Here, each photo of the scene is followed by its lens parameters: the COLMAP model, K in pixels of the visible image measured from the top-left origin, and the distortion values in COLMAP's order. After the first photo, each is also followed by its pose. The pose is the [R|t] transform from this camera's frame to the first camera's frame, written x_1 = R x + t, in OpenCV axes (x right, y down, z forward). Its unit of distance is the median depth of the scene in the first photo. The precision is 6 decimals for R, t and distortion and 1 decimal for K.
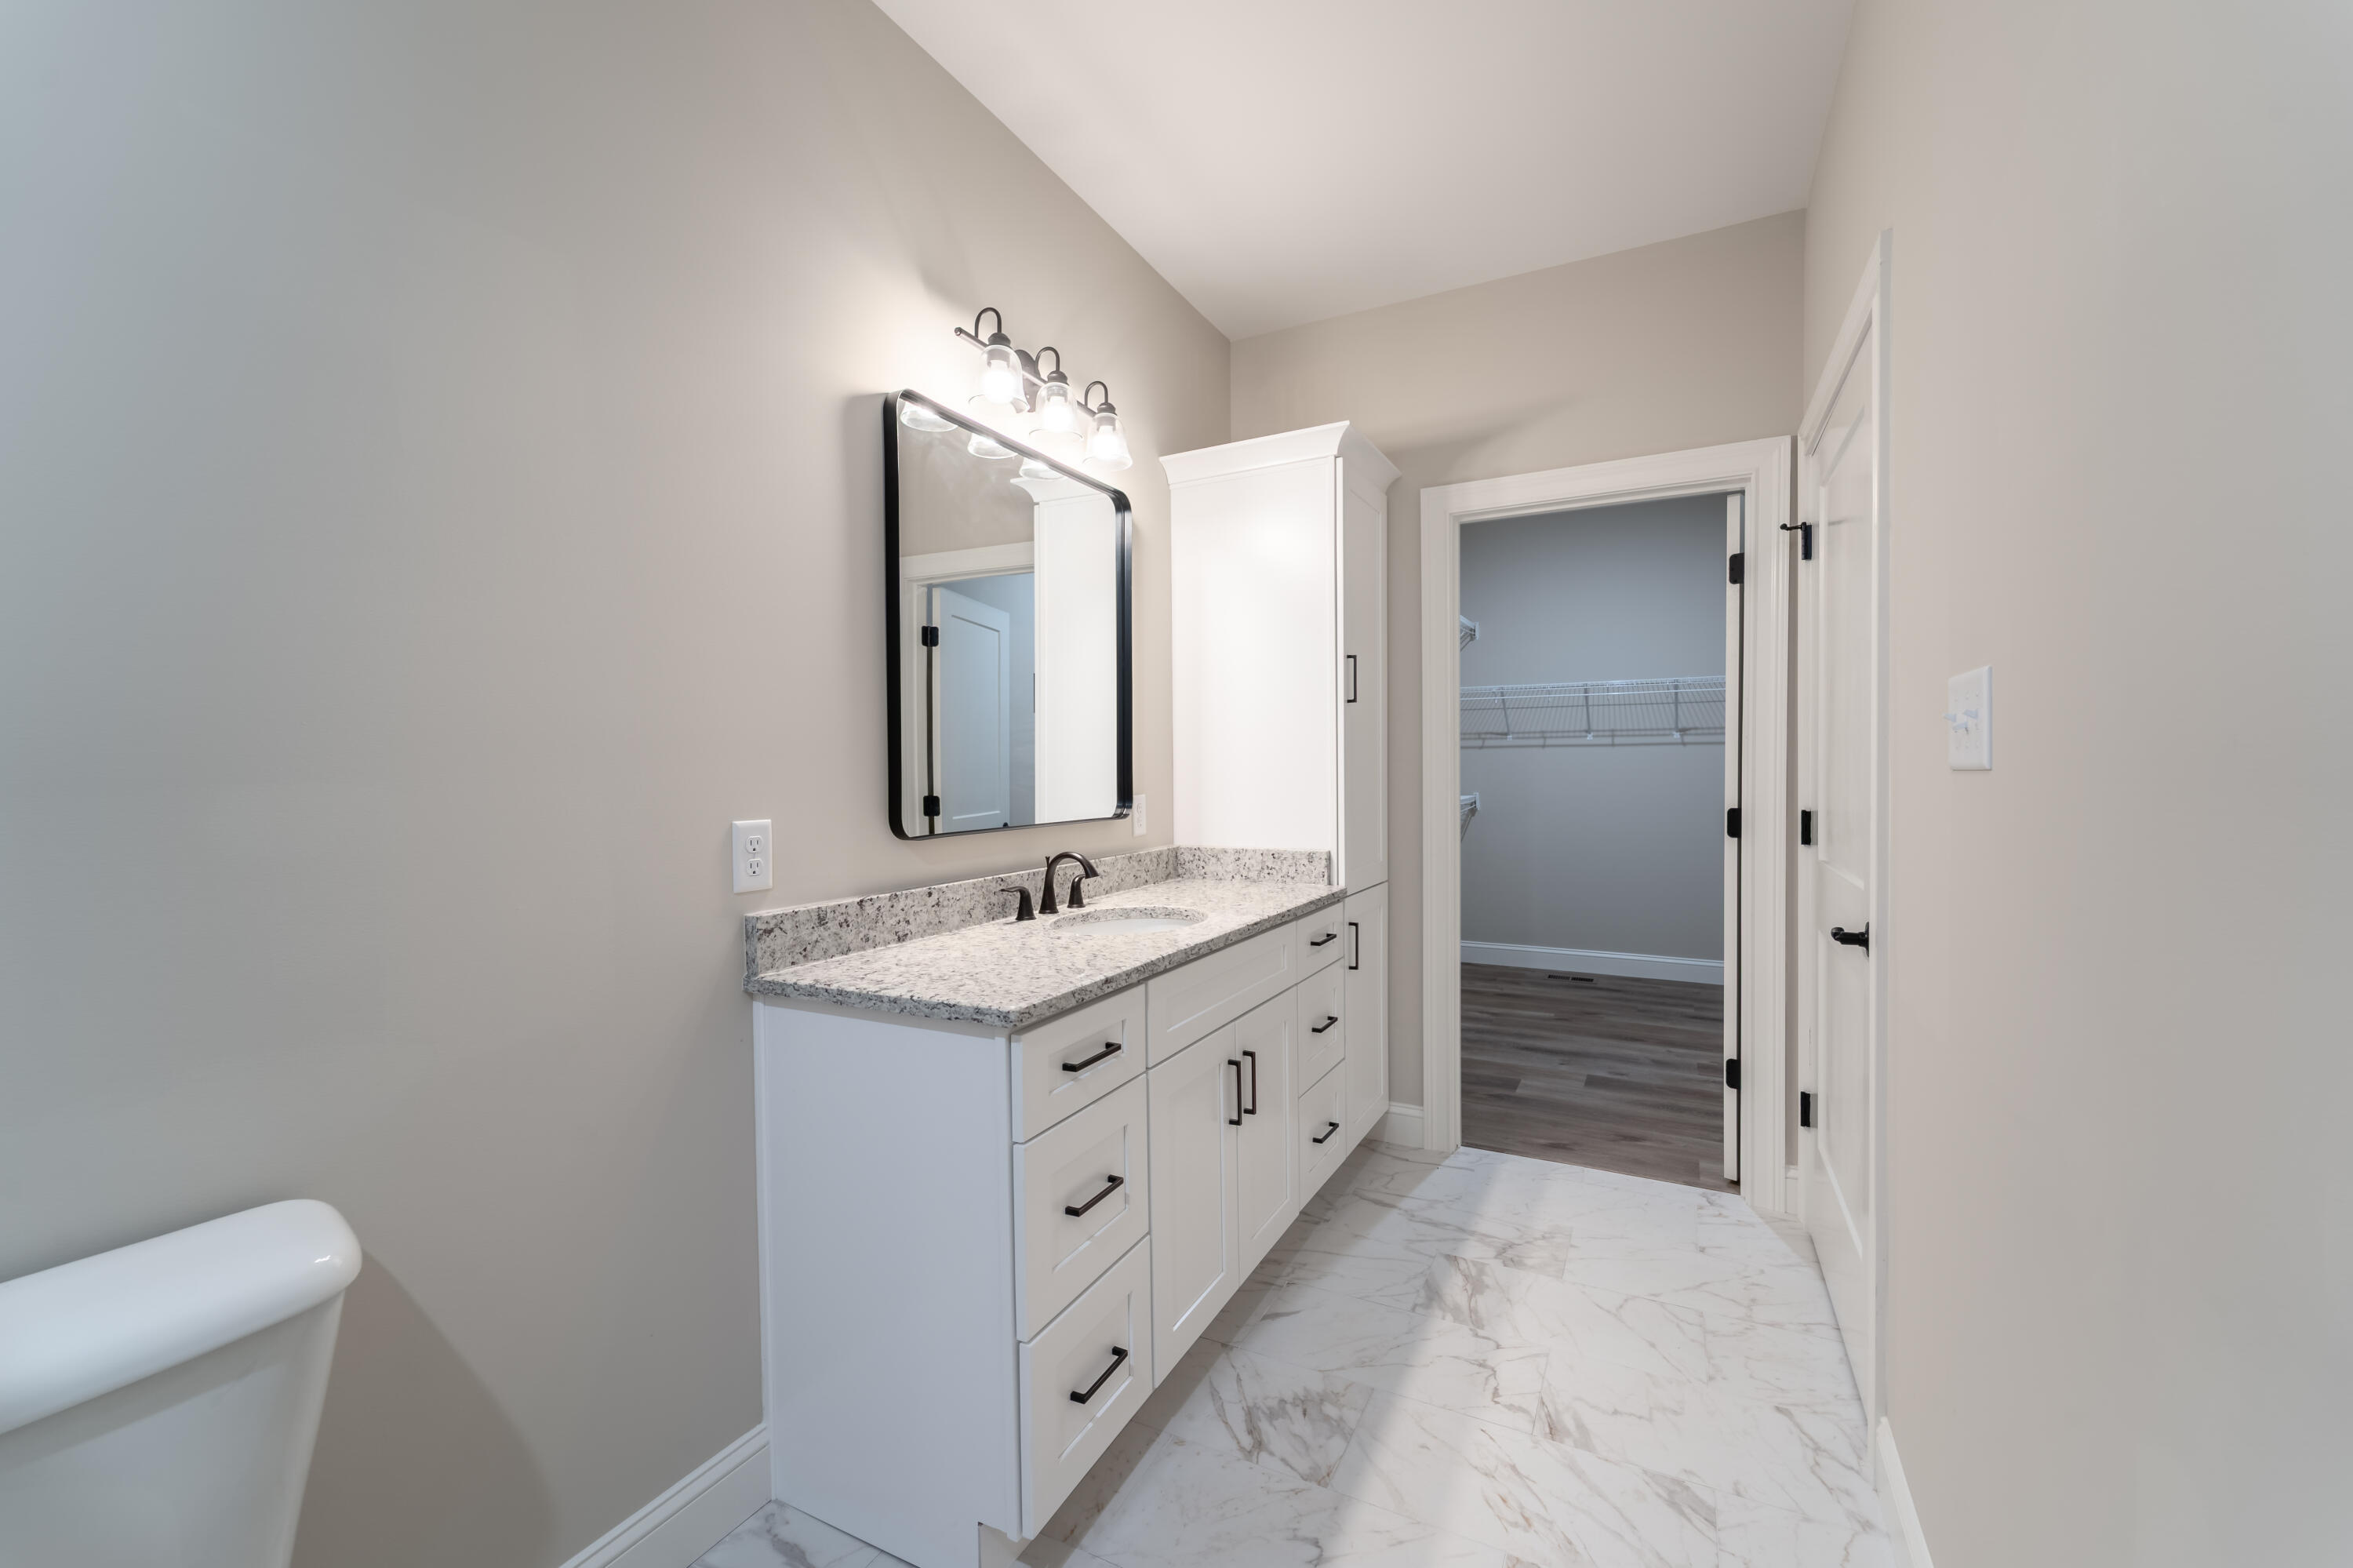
lens RADIAL K [[947.7, 0, 1172.0], [0, 947.7, 795.2], [0, 0, 1]] dist [0.002824, -0.003778]
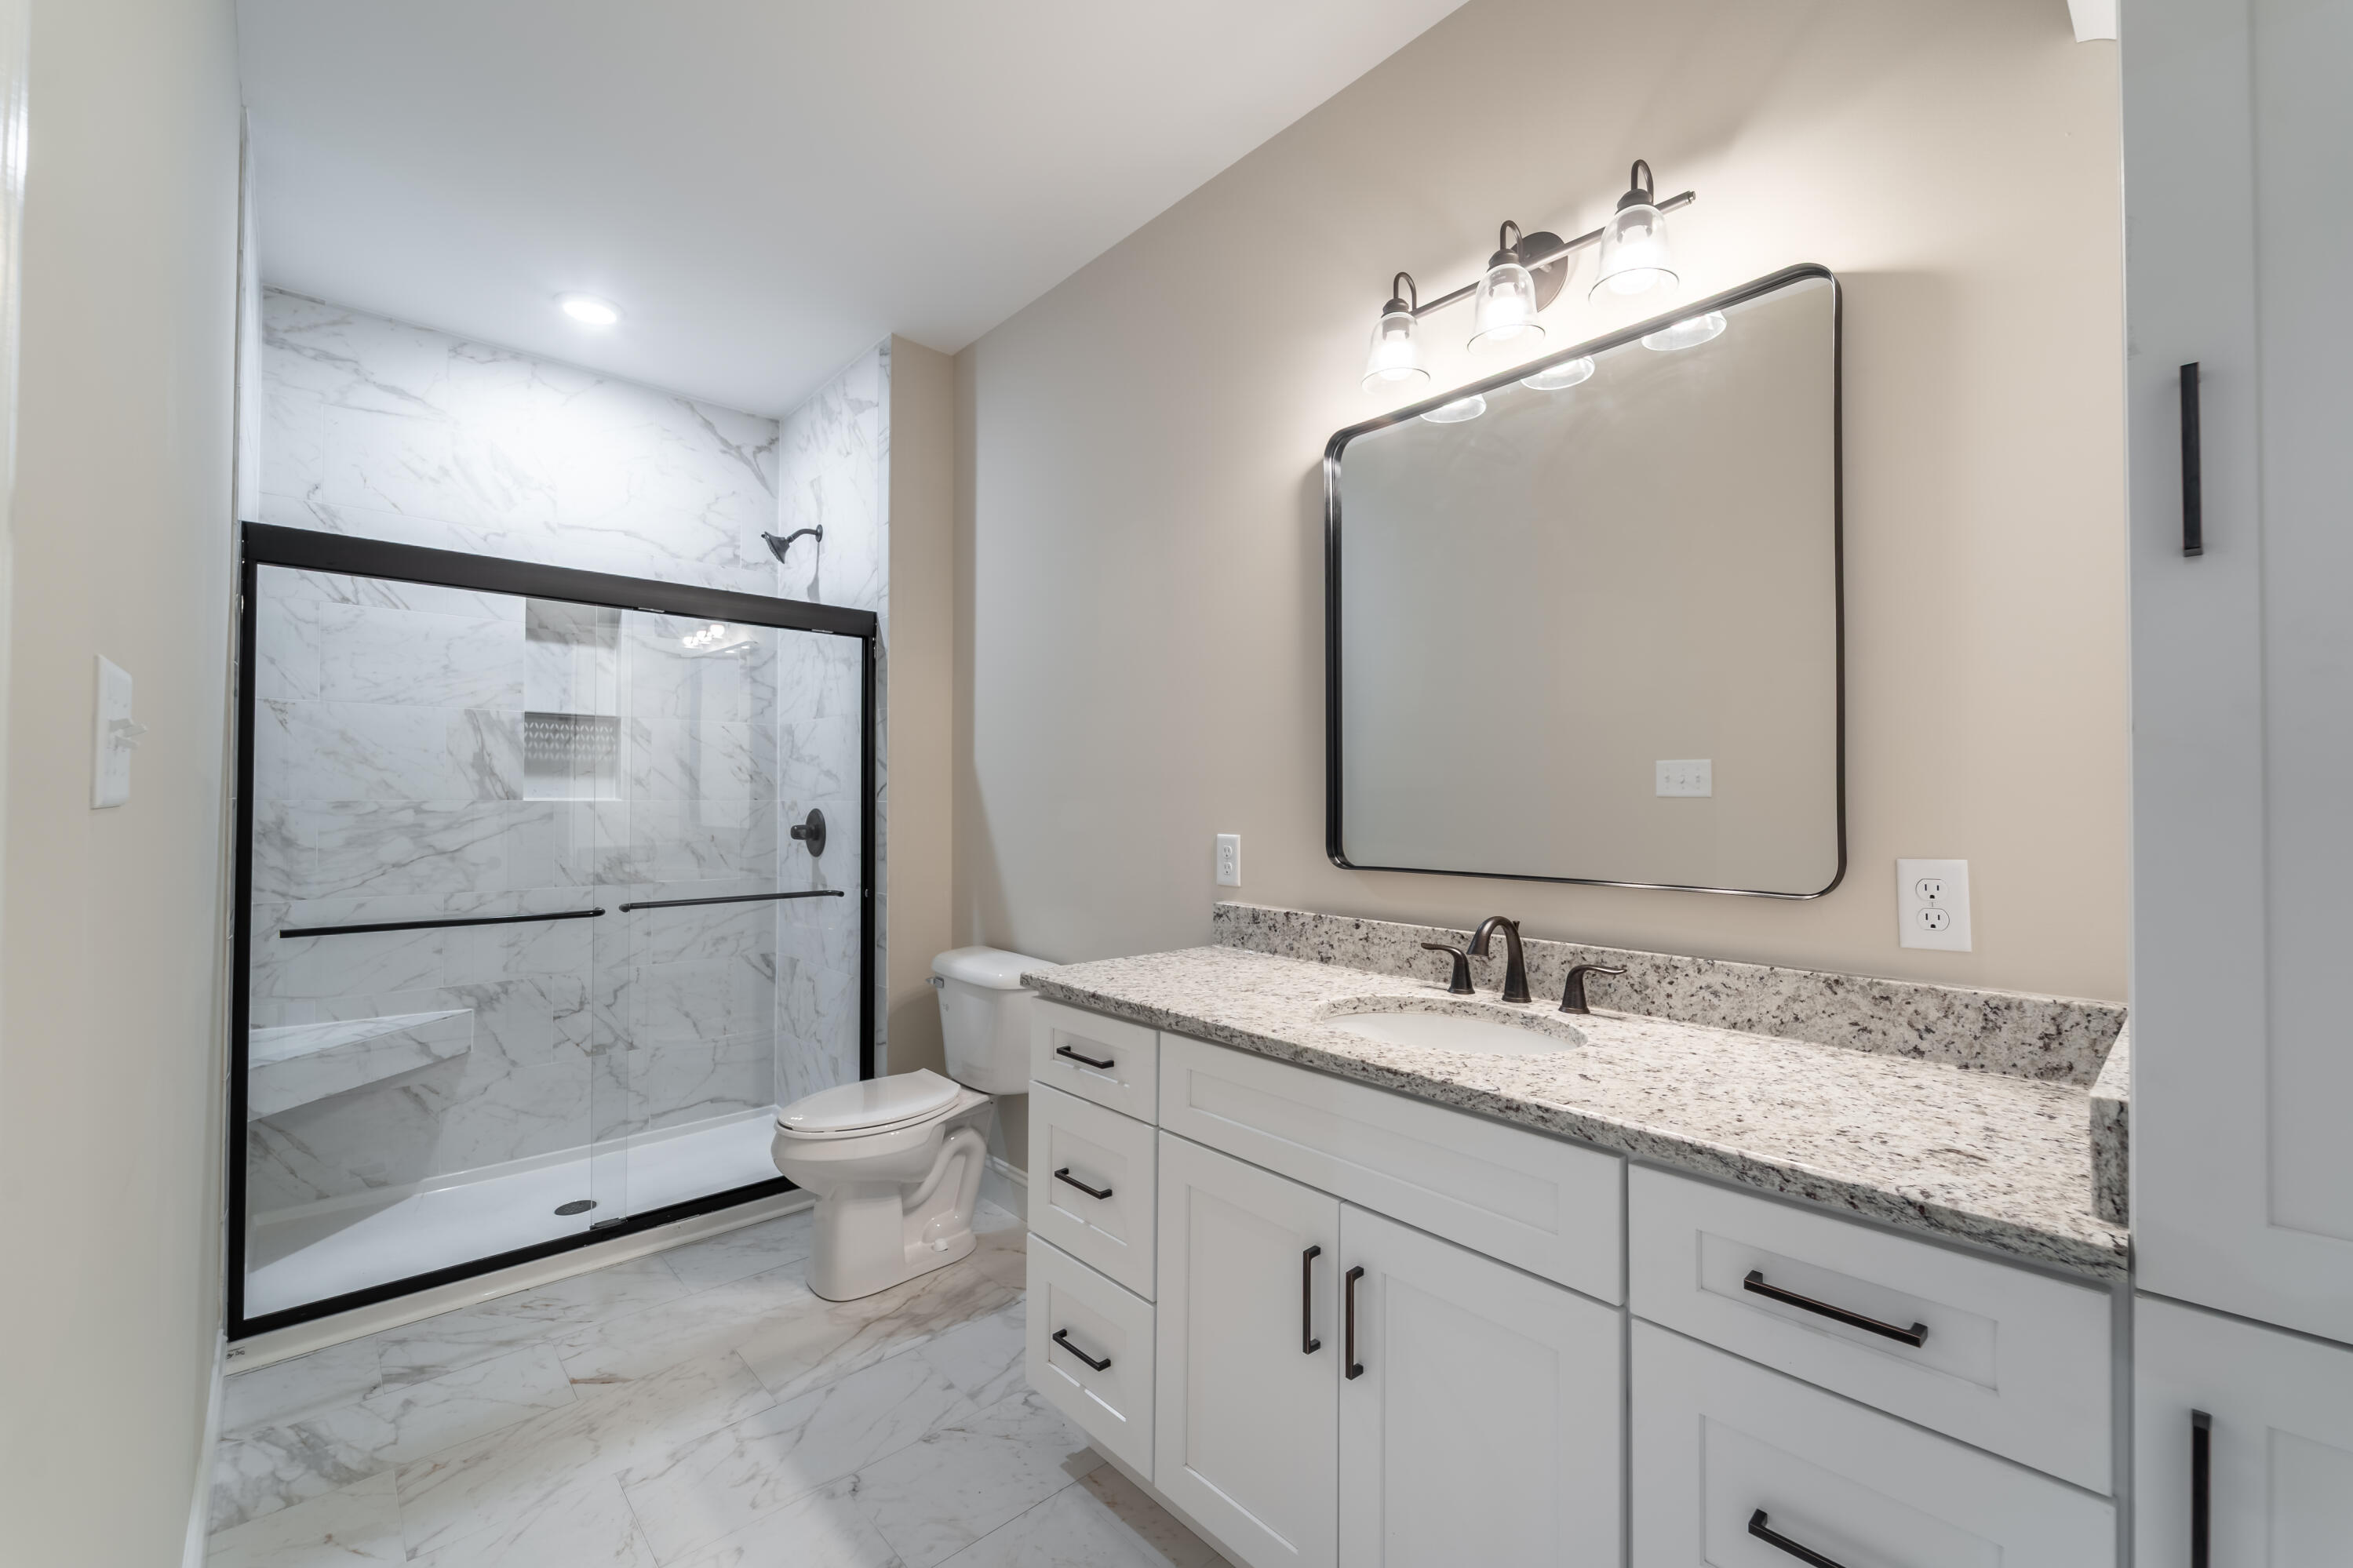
lens RADIAL K [[947.5, 0, 1184.0], [0, 947.5, 784.6], [0, 0, 1]] dist [0.002824, -0.003778]
pose [[-0.340276, -0.005673, -0.940308, 0.637824], [-0.023647, 0.999717, 0.002526, -0.035176], [0.940028, 0.023095, -0.340314, 1.018099]]
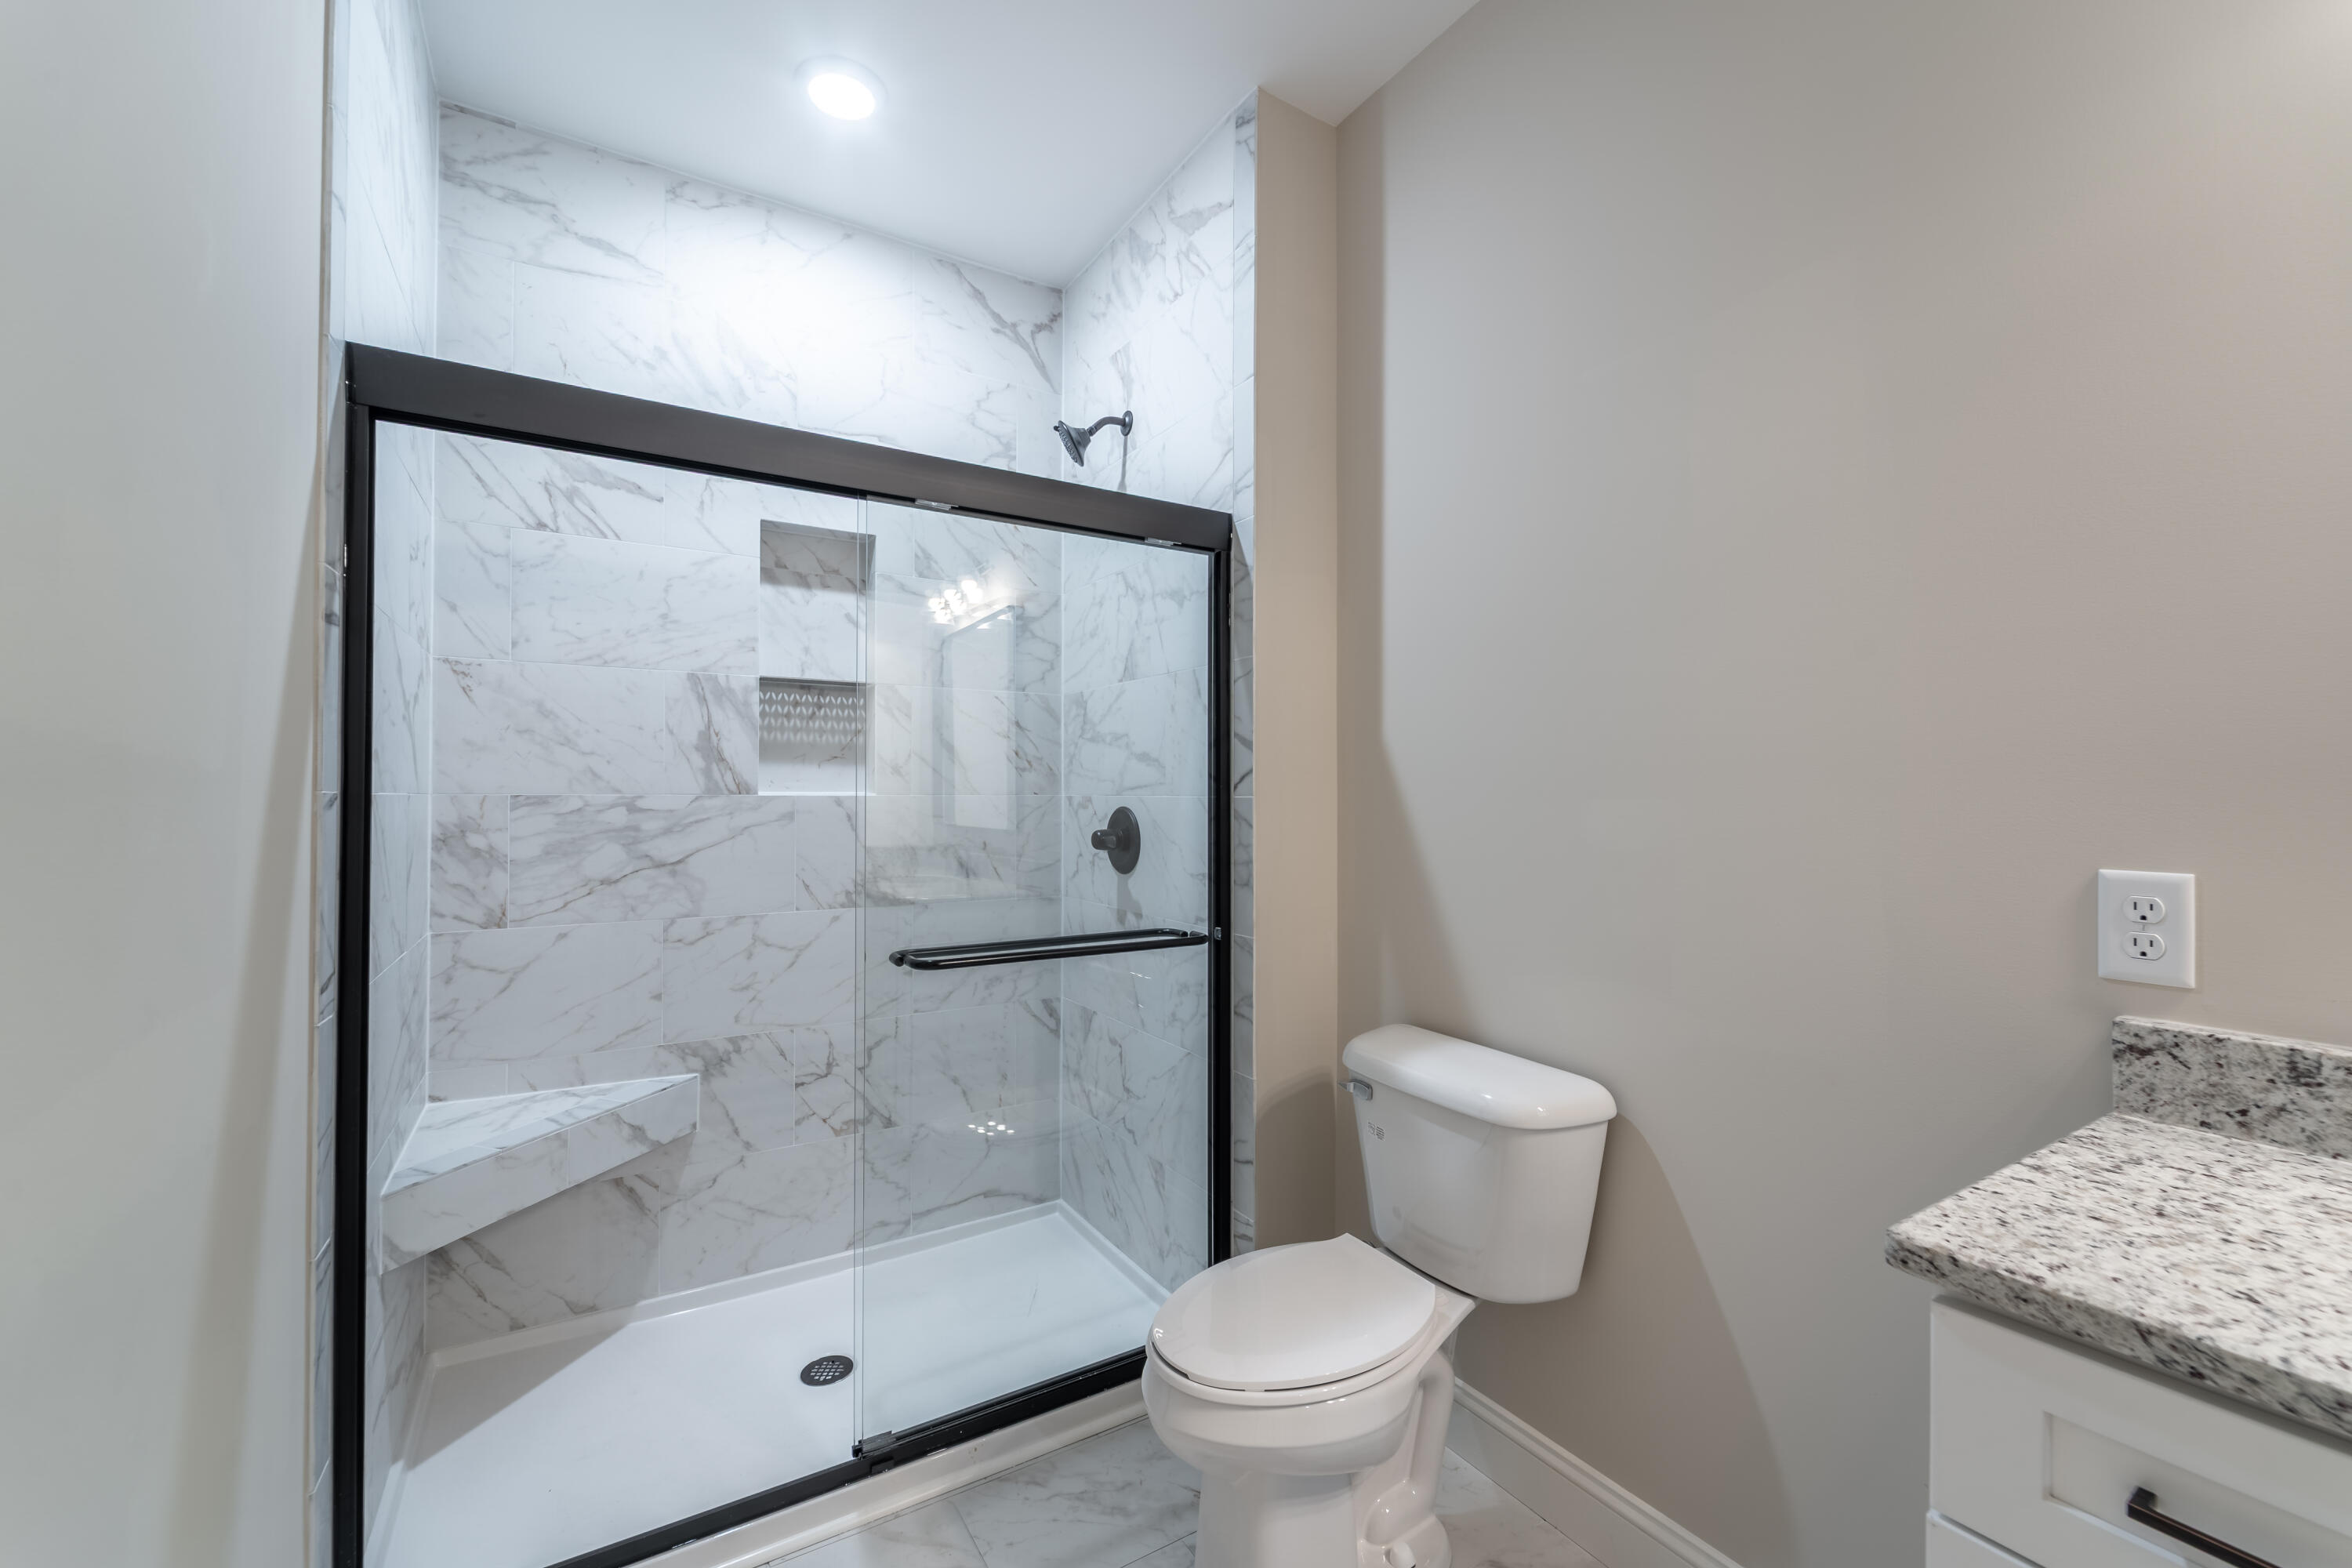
lens RADIAL K [[947.2, 0, 1180.9], [0, 947.2, 781.1], [0, 0, 1]] dist [0.002824, -0.003778]
pose [[-0.510508, -0.002522, -0.859869, 0.311227], [-0.020159, 0.999756, 0.009037, -0.019382], [0.859637, 0.021947, -0.510434, 0.554741]]
